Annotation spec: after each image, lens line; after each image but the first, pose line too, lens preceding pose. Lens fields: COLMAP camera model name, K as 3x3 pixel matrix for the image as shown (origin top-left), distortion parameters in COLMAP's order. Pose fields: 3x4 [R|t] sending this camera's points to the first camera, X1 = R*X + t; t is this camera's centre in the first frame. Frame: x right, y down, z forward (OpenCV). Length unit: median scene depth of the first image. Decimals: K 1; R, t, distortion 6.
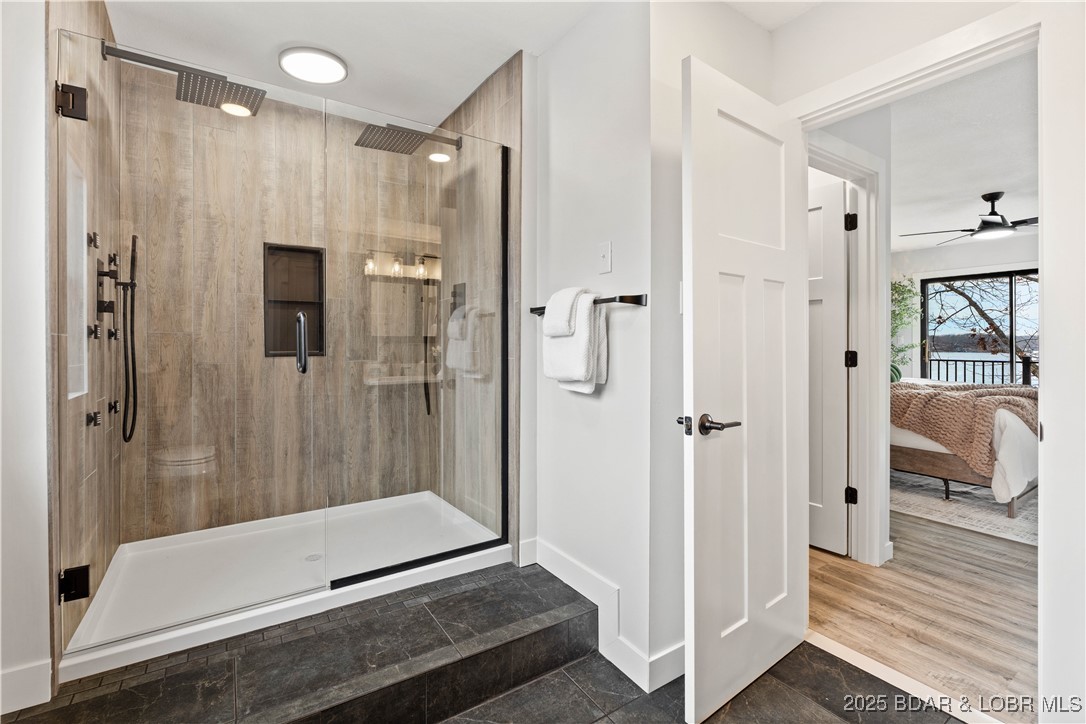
lens RADIAL K [[487.8, 0, 547.5], [0, 487.8, 340.8], [0, 0, 1]] dist [-0.008698, 0.000640]
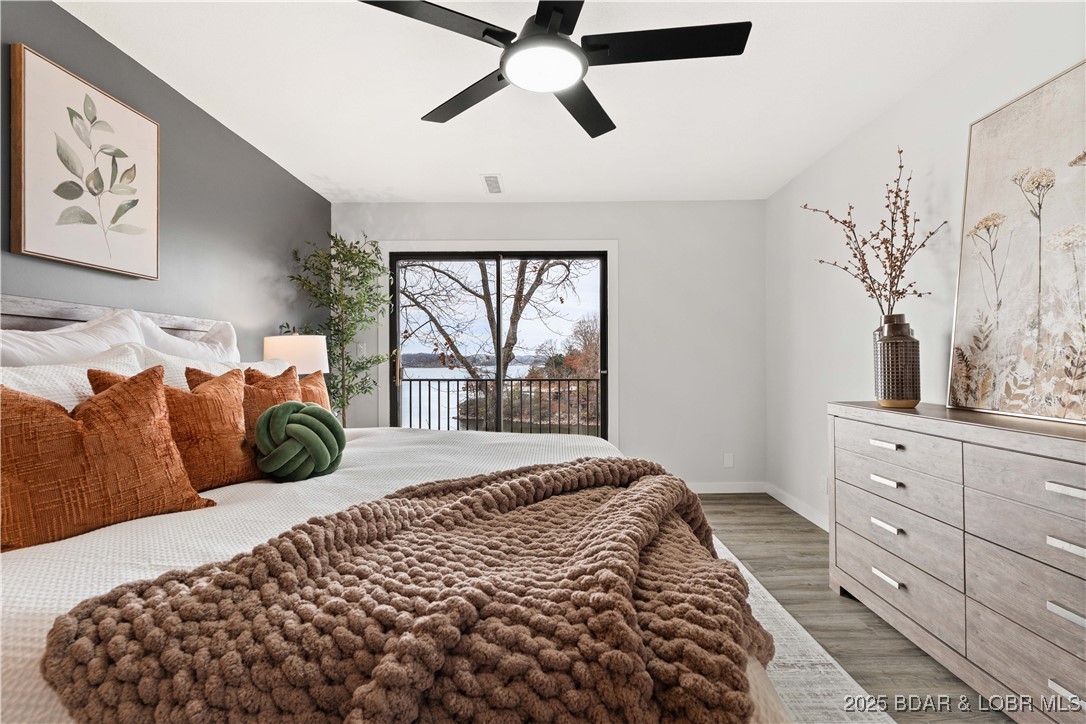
lens RADIAL K [[489.2, 0, 546.2], [0, 489.2, 361.6], [0, 0, 1]] dist [-0.005304, 0.000258]
pose [[0.566644, -0.005622, 0.823943, 0.366482], [0.002518, 0.999984, 0.005092, 0.010613], [-0.823959, -0.000810, 0.566649, 0.479950]]
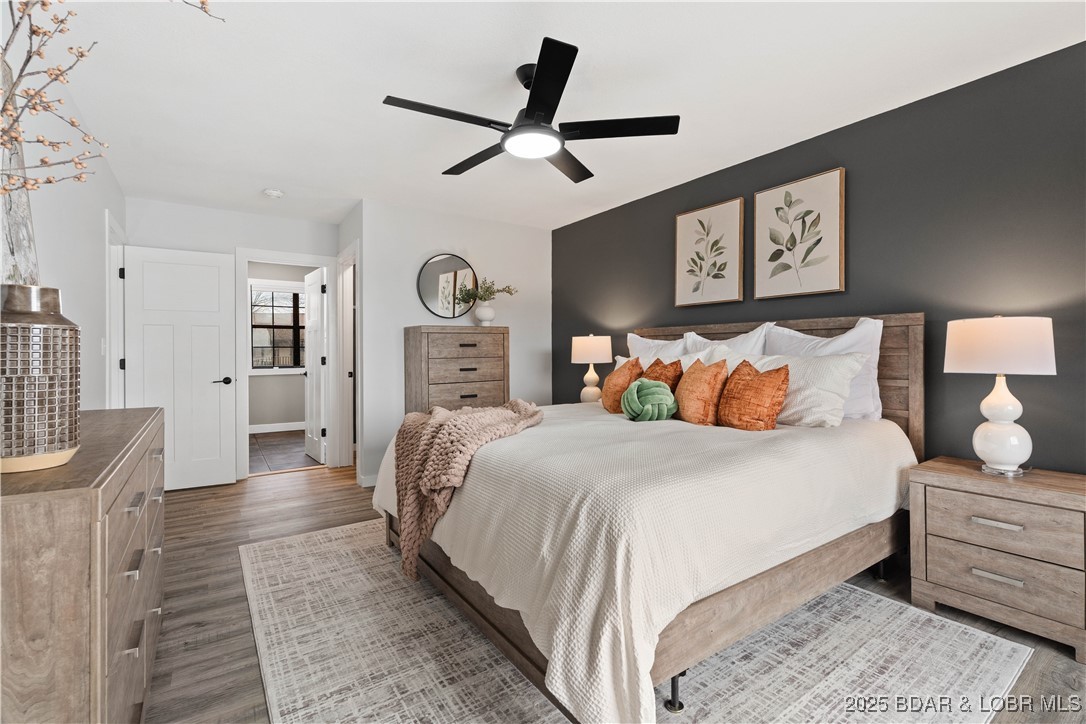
lens RADIAL K [[489.2, 0, 546.2], [0, 489.2, 361.6], [0, 0, 1]] dist [-0.005304, 0.000258]
pose [[0.004797, 0.012028, -0.999916, 0.920721], [-0.001528, 0.999927, 0.012021, 0.012494], [0.999987, 0.001470, 0.004815, 0.632556]]
